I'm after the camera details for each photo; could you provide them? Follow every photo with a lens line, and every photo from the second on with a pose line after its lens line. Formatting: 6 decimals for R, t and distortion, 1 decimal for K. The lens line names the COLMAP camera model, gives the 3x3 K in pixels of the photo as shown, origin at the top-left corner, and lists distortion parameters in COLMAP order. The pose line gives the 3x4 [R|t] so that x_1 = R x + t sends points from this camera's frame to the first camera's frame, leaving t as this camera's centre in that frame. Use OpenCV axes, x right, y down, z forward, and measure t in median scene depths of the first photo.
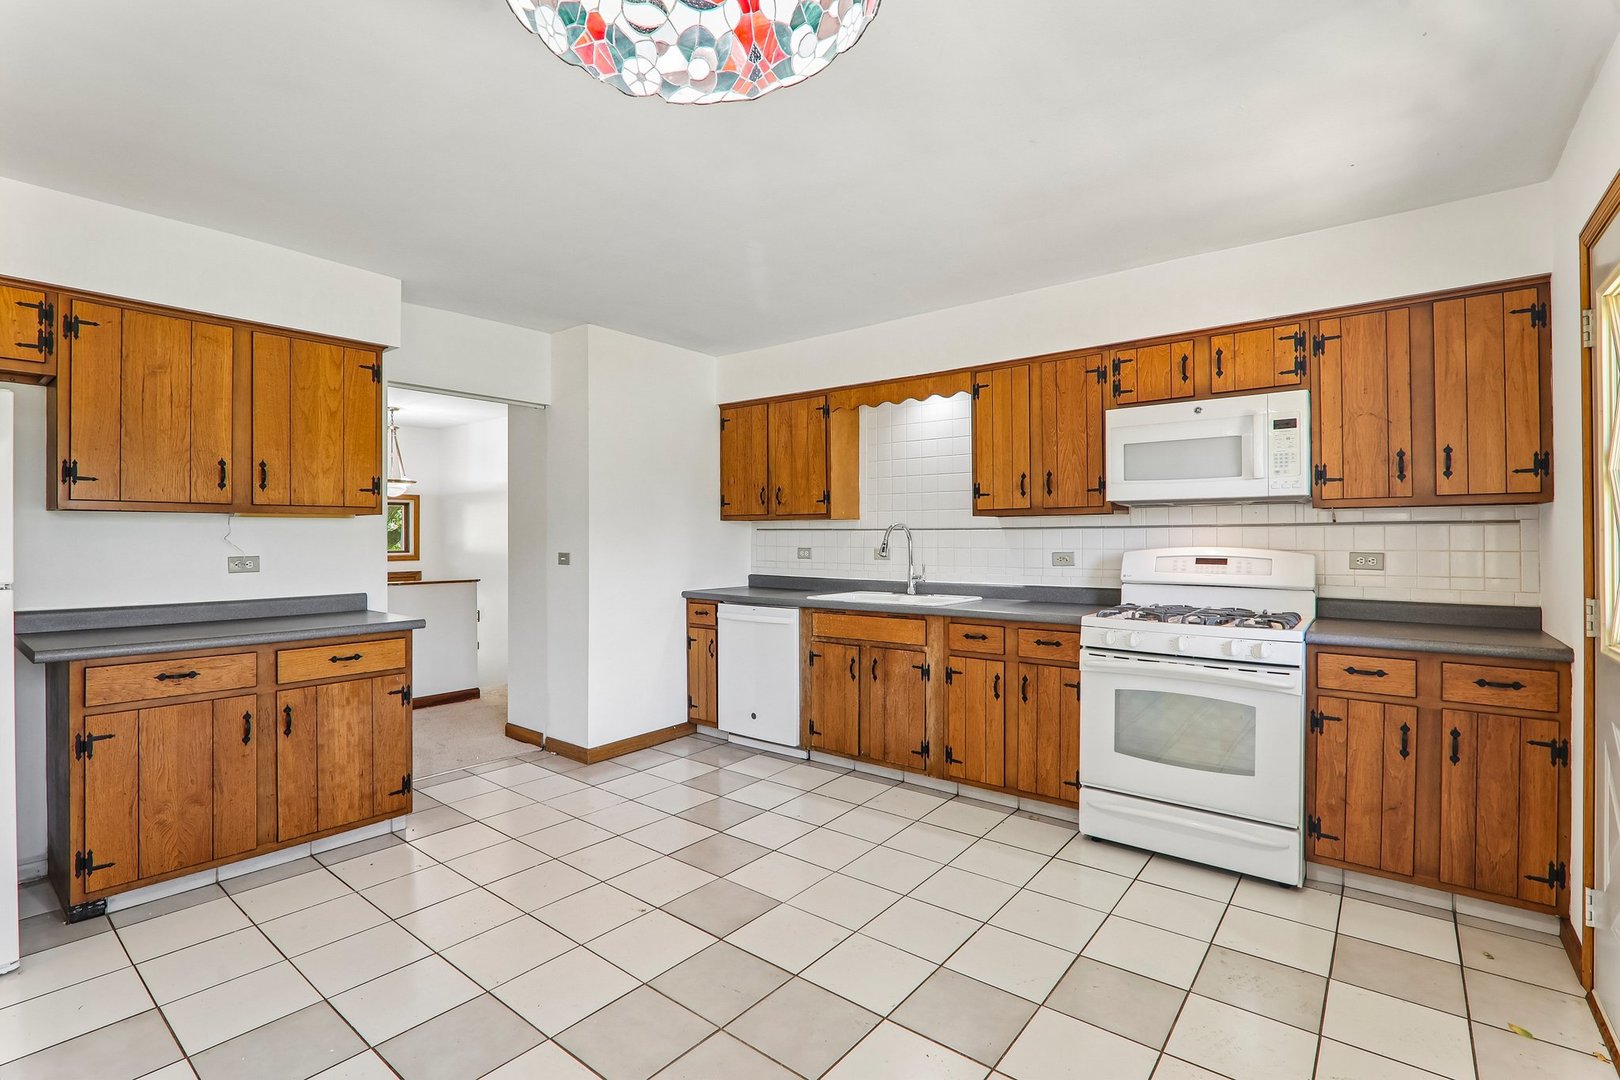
lens RADIAL K [[745.4, 0, 787.7], [0, 745.4, 536.9], [0, 0, 1]] dist [-0.016763, 0.001516]
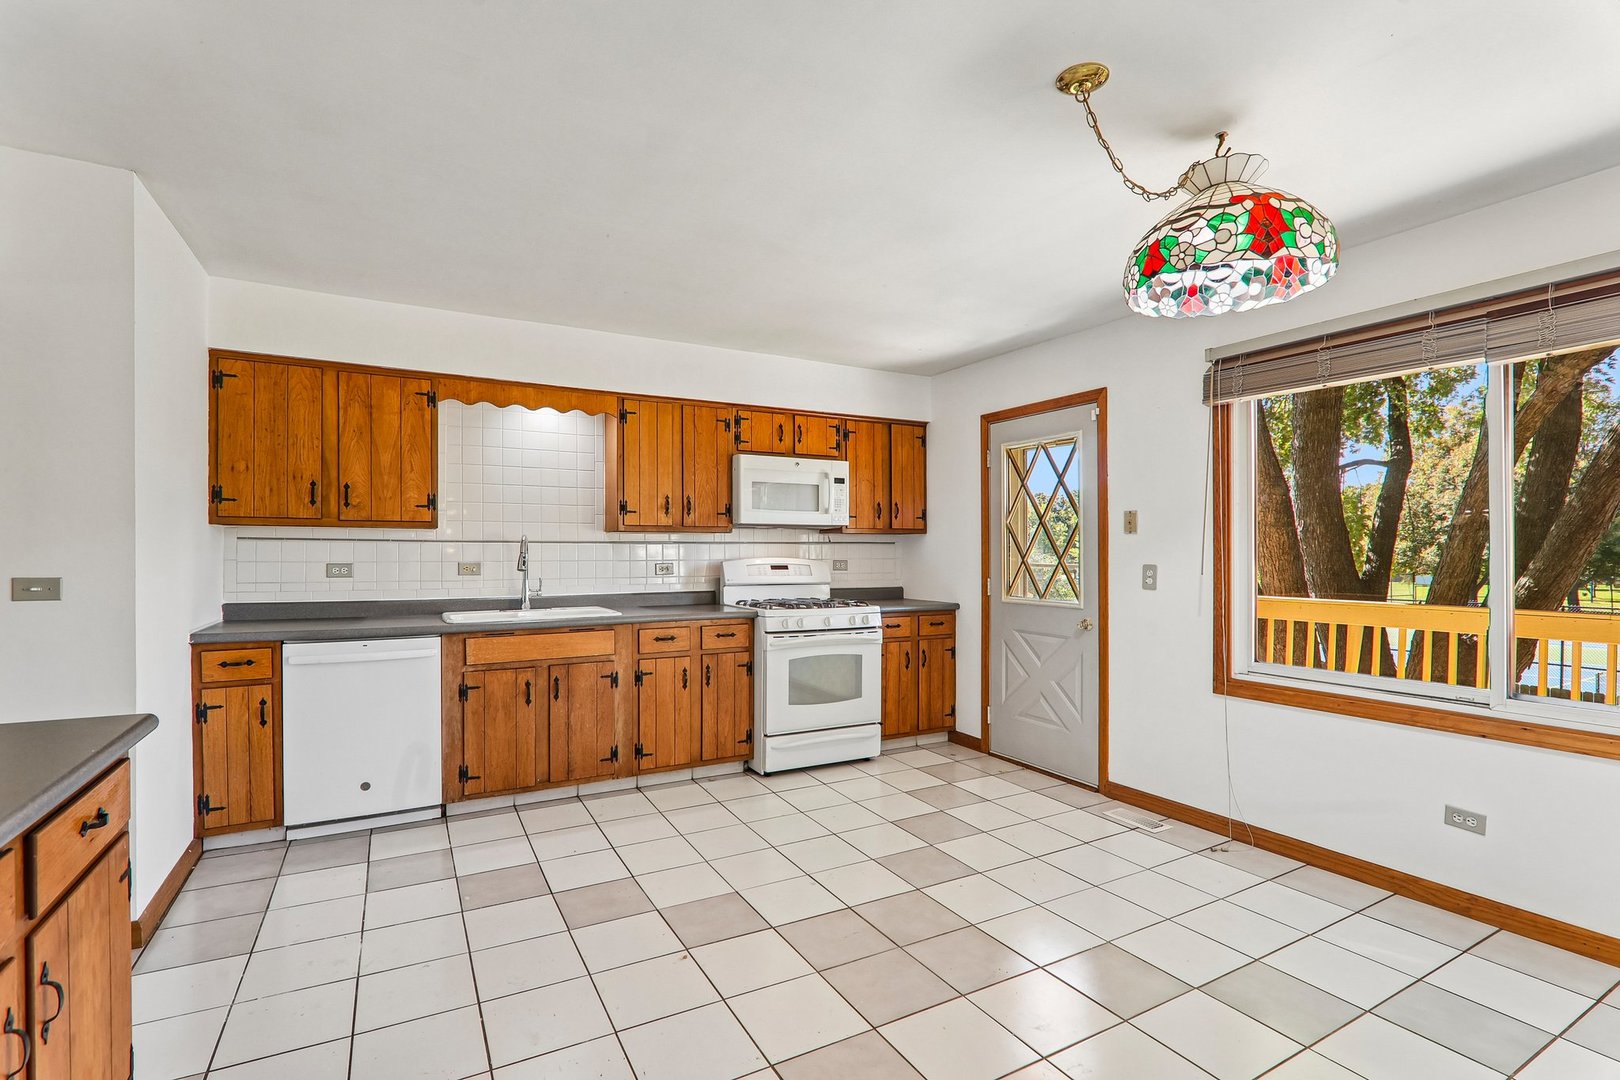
lens RADIAL K [[745.4, 0, 805.9], [0, 745.4, 550.7], [0, 0, 1]] dist [-0.016763, 0.001516]
pose [[0.375329, 0.004408, 0.926881, -0.722611], [-0.000731, 0.999990, -0.004460, 0.006154], [-0.926892, 0.000996, 0.375328, 0.383169]]
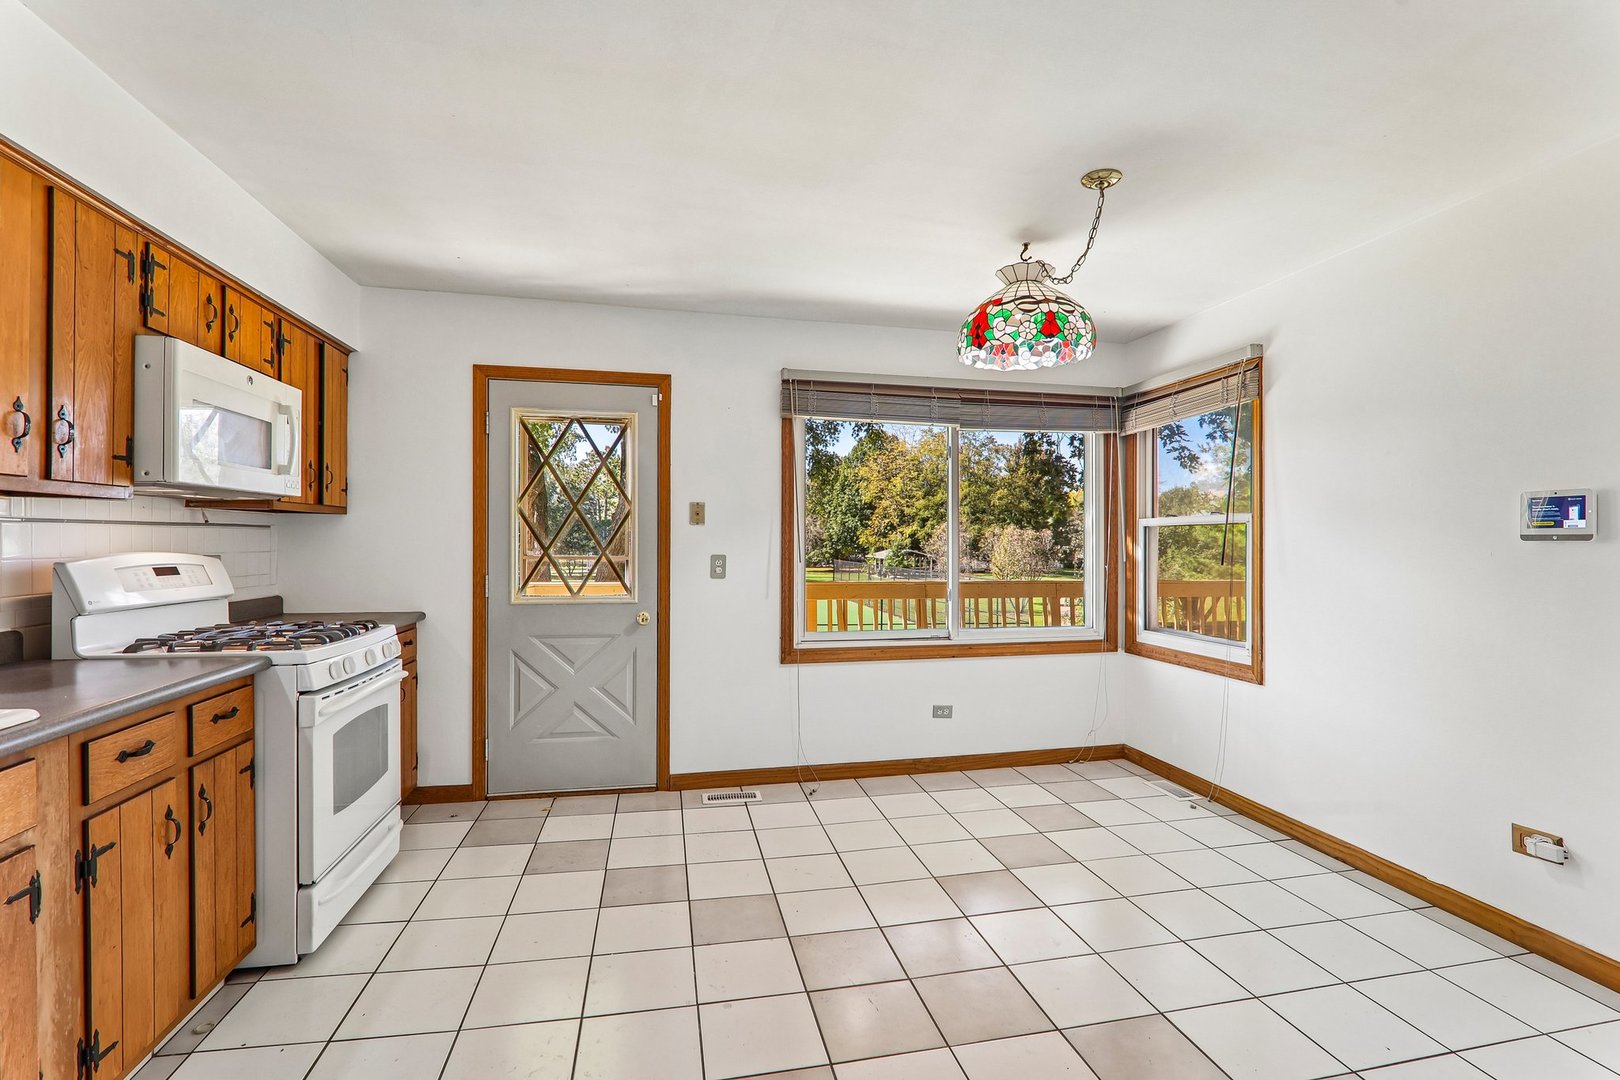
lens RADIAL K [[745.4, 0, 813.2], [0, 745.4, 539.4], [0, 0, 1]] dist [-0.016763, 0.001516]
pose [[-0.780228, 0.001520, 0.625494, -0.373426], [-0.001758, 0.999988, -0.004622, 0.002786], [-0.625493, -0.004706, -0.780216, 1.107798]]
